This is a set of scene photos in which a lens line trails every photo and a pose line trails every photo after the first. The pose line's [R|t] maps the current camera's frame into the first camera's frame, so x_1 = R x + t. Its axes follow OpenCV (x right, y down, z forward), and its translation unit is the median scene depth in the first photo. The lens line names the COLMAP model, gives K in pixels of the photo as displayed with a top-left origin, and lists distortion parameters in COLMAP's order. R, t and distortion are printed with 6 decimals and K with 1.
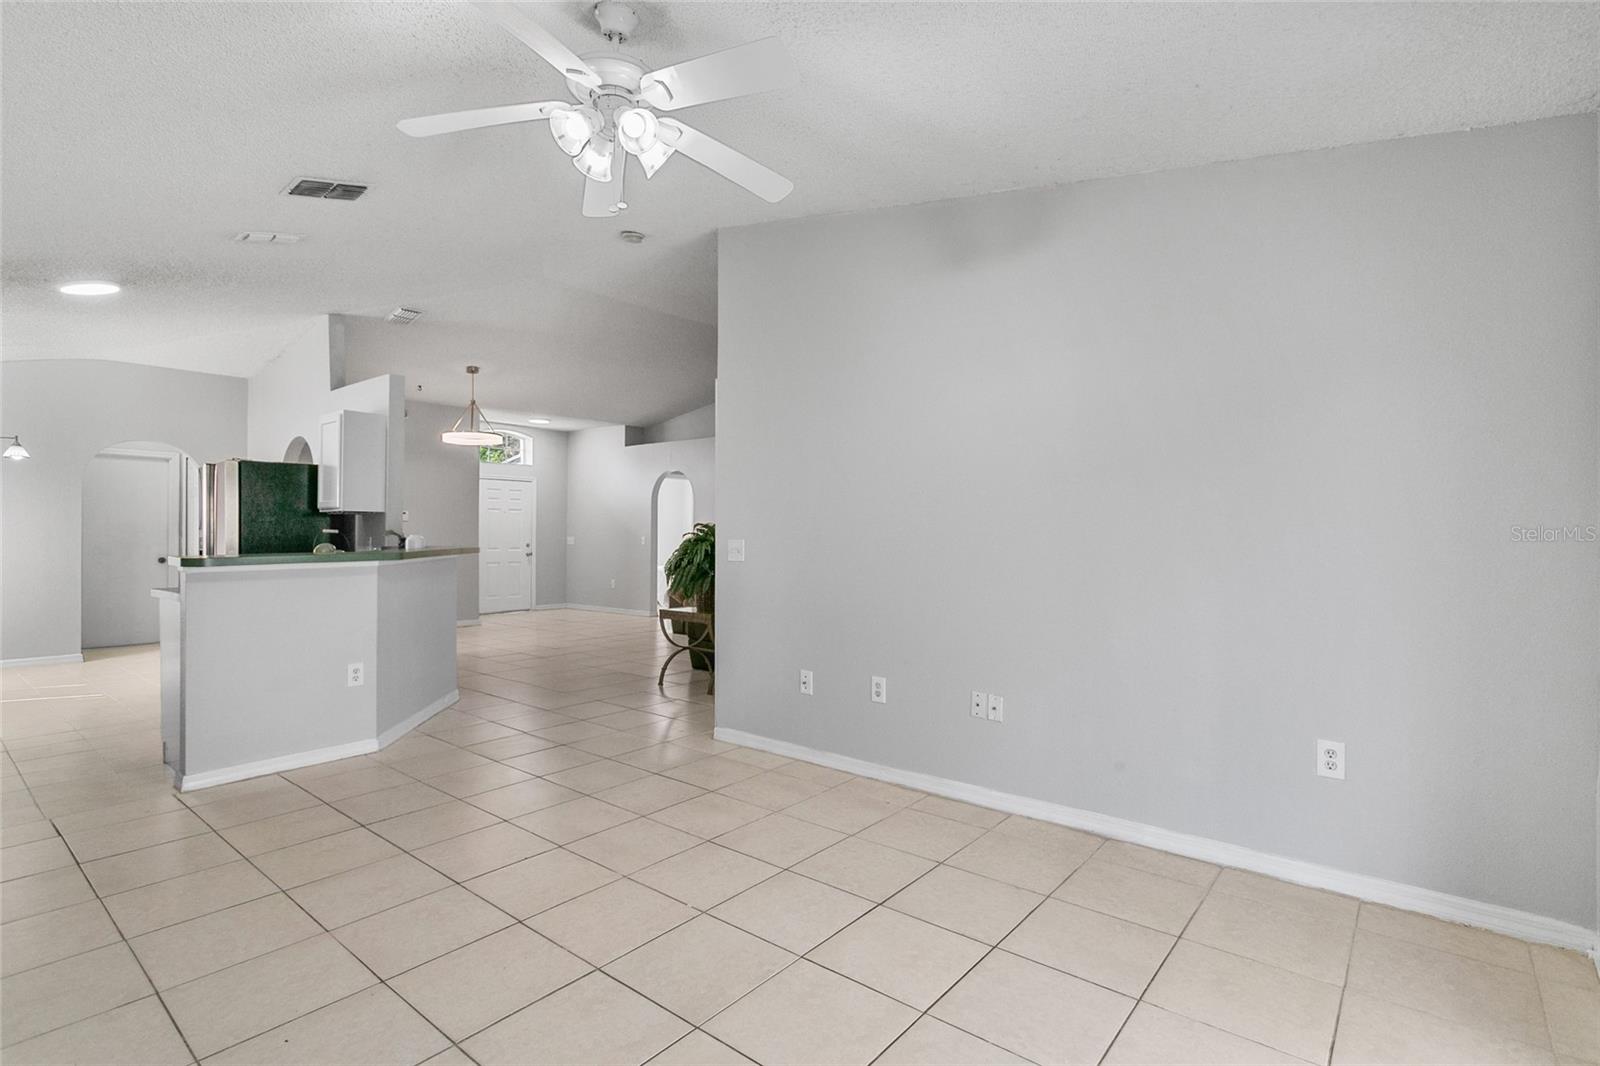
lens RADIAL K [[761.7, 0, 798.9], [0, 761.7, 527.7], [0, 0, 1]] dist [-0.000200, -0.000198]
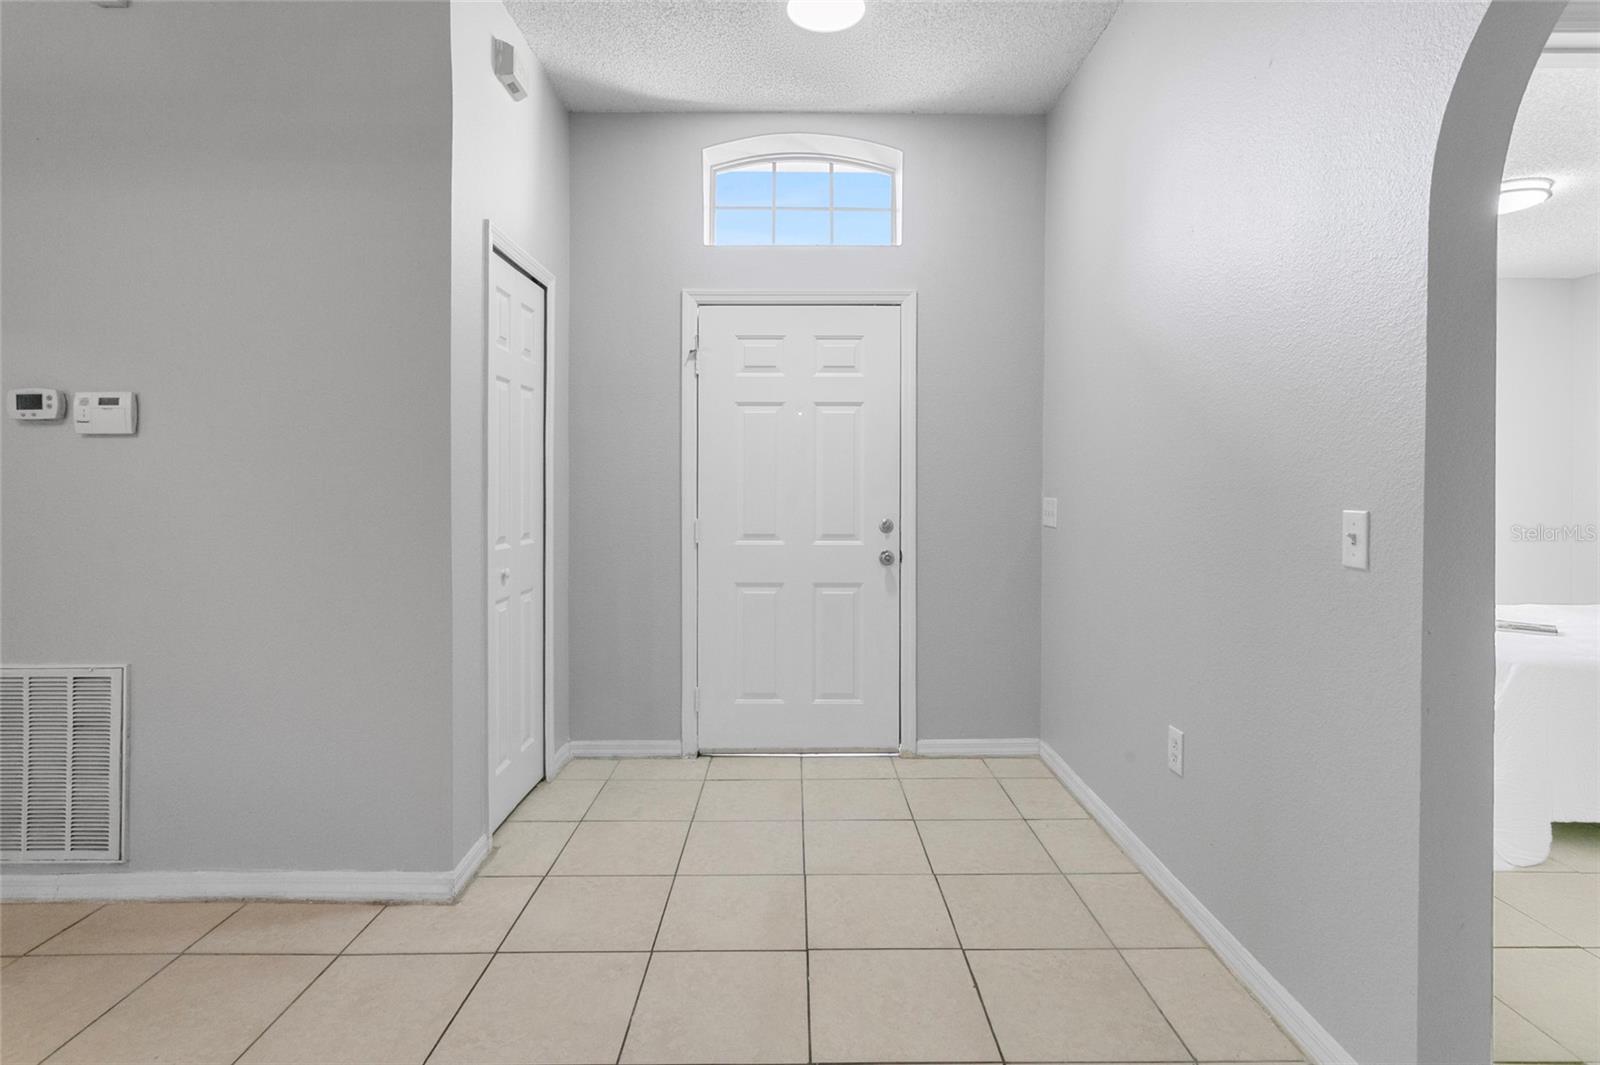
lens RADIAL K [[776.1, 0, 801.5], [0, 776.1, 486.8], [0, 0, 1]] dist [0.000320, 0.000082]
pose [[0.644974, -0.001951, -0.764202, -0.169776], [0.009055, 0.999946, 0.005090, 0.006901], [0.764151, -0.010203, 0.644957, 0.877768]]
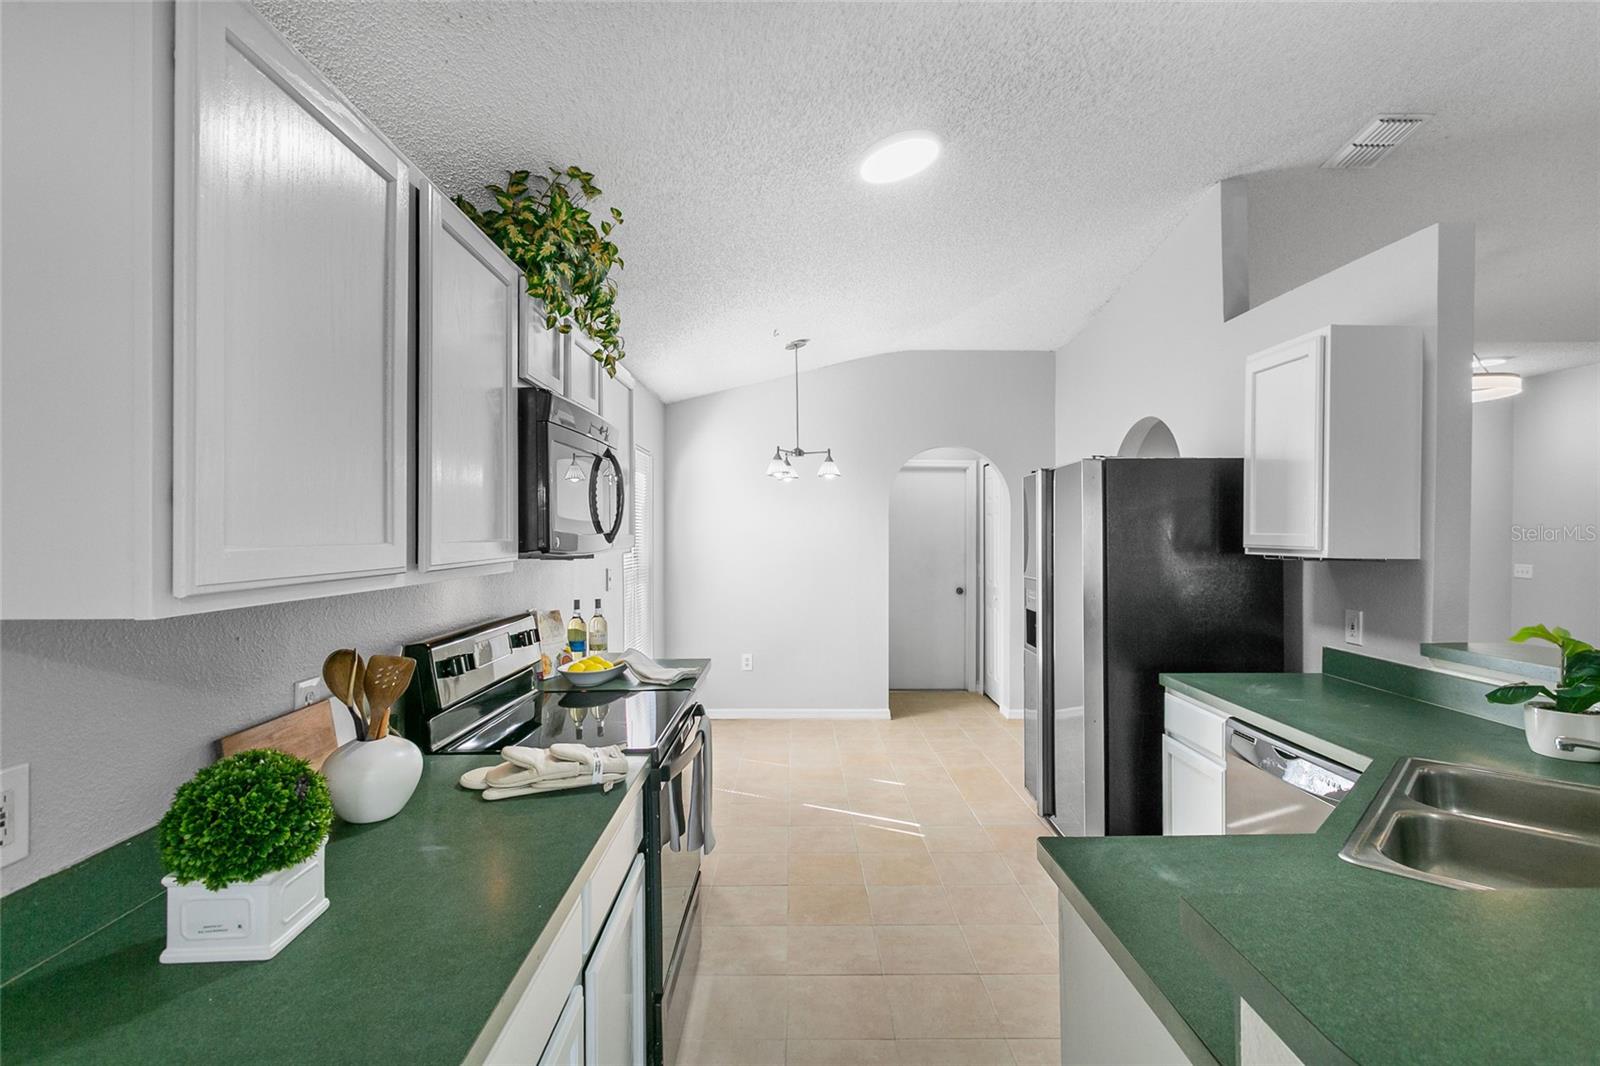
lens RADIAL K [[761.7, 0, 798.9], [0, 761.7, 527.7], [0, 0, 1]] dist [-0.000200, -0.000198]
pose [[0.643590, -0.001422, -0.765369, -0.248485], [0.004413, 0.999989, 0.001853, -0.022527], [0.765358, -0.004570, 0.643589, 0.263151]]
